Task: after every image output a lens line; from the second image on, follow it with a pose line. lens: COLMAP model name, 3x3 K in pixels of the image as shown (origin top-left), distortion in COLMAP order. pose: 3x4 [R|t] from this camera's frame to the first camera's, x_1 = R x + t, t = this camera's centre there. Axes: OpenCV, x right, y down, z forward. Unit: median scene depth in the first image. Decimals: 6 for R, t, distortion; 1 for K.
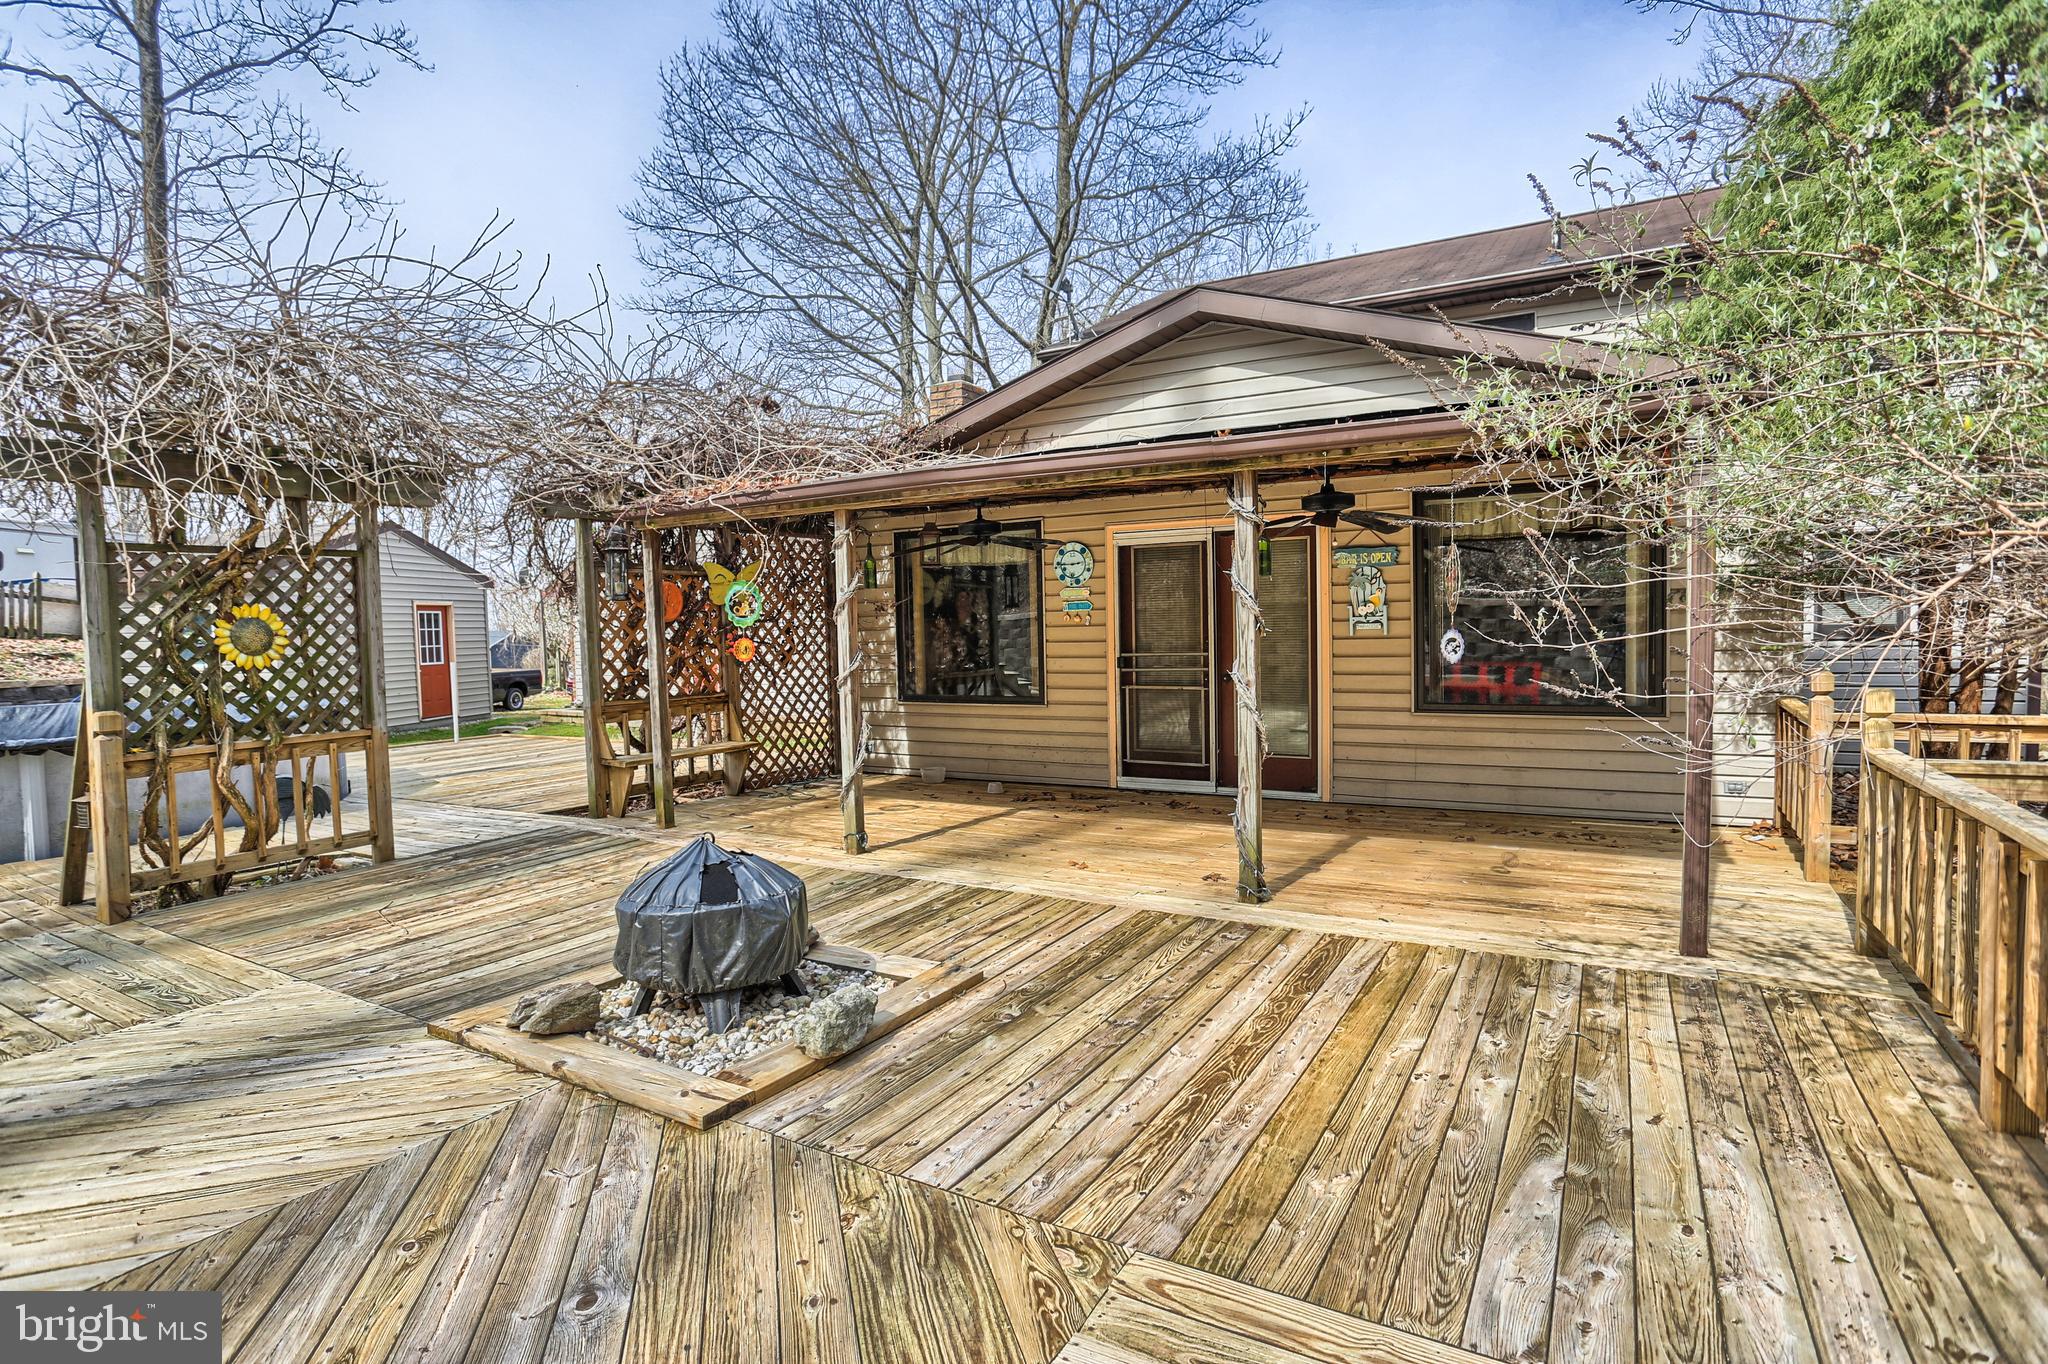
lens RADIAL K [[1053.0, 0, 1027.0], [0, 1053.0, 692.0], [0, 0, 1]] dist [-0.053389, 0.027090]
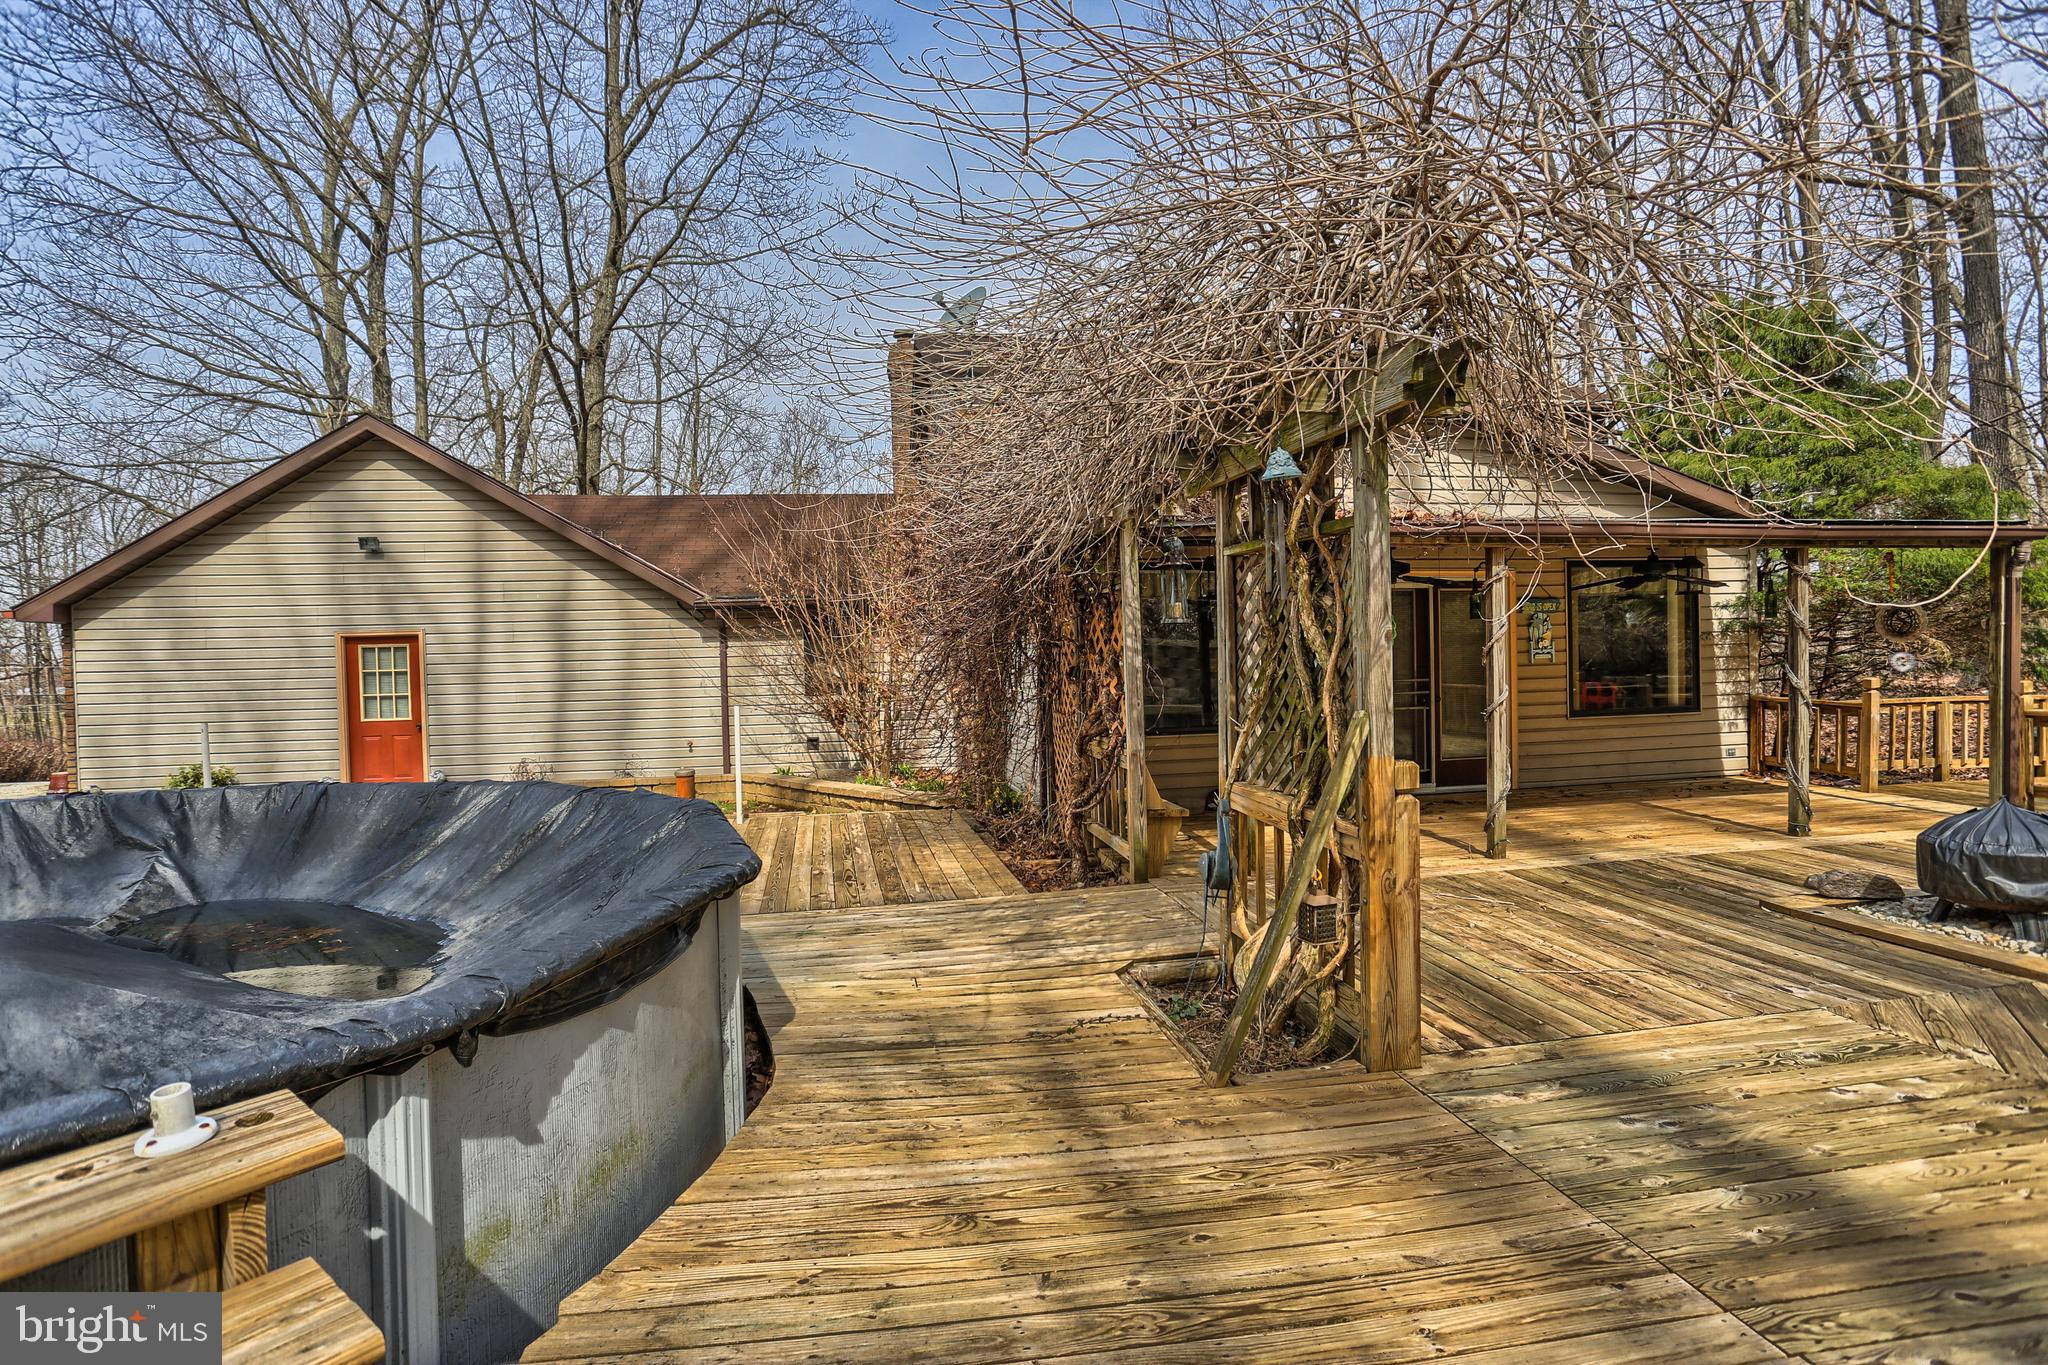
lens RADIAL K [[1053.0, 0, 1015.2], [0, 1053.0, 675.7], [0, 0, 1]] dist [-0.053389, 0.027090]
pose [[0.774084, -0.016447, 0.632870, -0.990629], [0.046351, 0.998452, -0.030746, -0.026144], [-0.631384, 0.053134, 0.773648, 0.361361]]
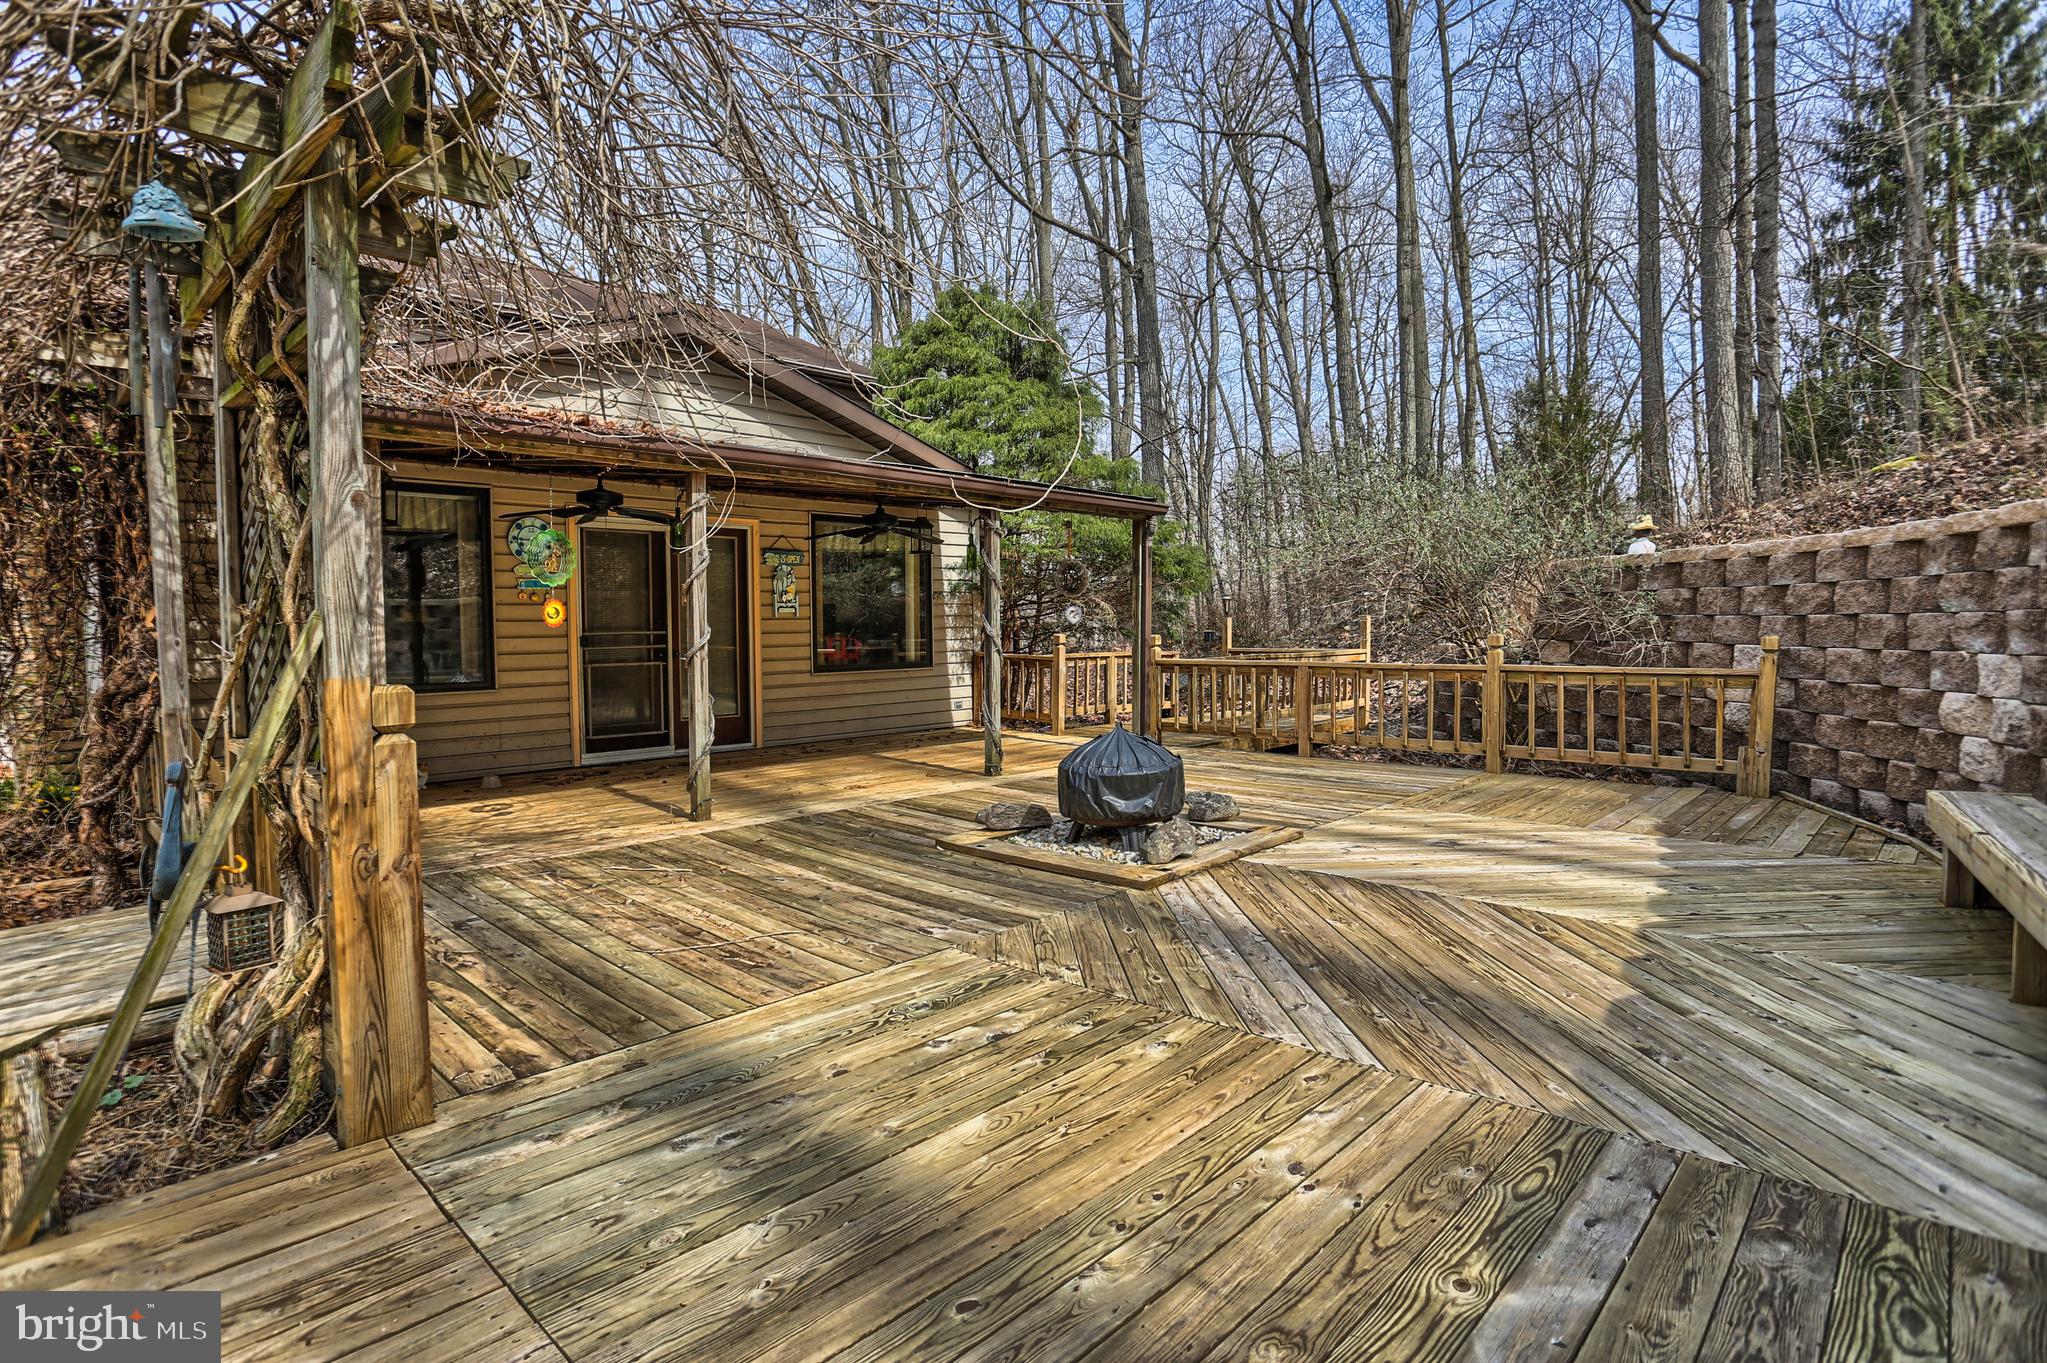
lens RADIAL K [[1052.4, 0, 1031.5], [0, 1052.4, 670.6], [0, 0, 1]] dist [-0.053389, 0.027090]
pose [[0.250726, -0.031588, 0.967543, -0.822372], [0.054132, 0.998361, 0.018566, 0.005135], [-0.966543, 0.047720, 0.252025, 0.345542]]
